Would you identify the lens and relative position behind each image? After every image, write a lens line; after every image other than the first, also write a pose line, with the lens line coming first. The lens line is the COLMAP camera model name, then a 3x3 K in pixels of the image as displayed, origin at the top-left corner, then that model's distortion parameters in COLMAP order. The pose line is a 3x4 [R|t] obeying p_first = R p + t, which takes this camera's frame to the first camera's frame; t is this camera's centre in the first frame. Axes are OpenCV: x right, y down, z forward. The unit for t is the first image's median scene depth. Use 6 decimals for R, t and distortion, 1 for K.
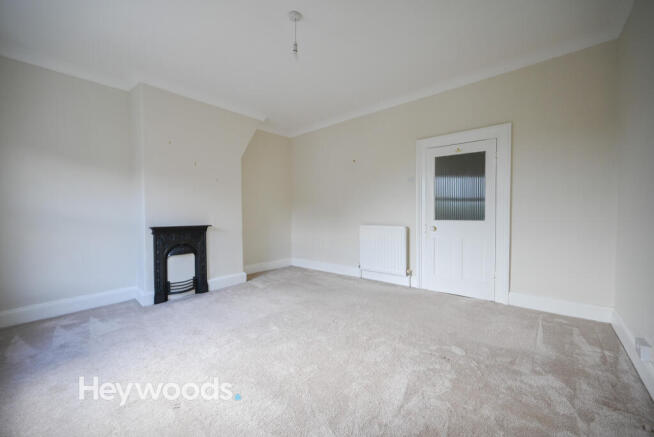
lens RADIAL K [[258.2, 0, 325.8], [0, 258.2, 218.0], [0, 0, 1]] dist [0.001051, 0.000264]
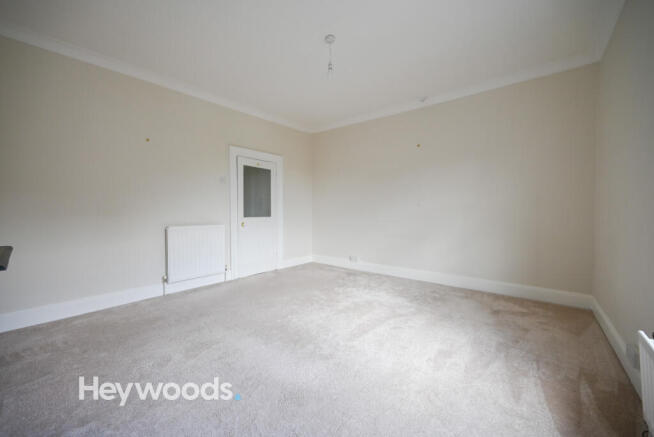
lens RADIAL K [[258.2, 0, 325.8], [0, 258.2, 218.0], [0, 0, 1]] dist [0.001051, 0.000264]
pose [[-0.004103, -0.020103, 0.999789, -0.773598], [0.020167, 0.999593, 0.020182, -0.006090], [-0.999788, 0.020246, -0.003696, 0.625732]]
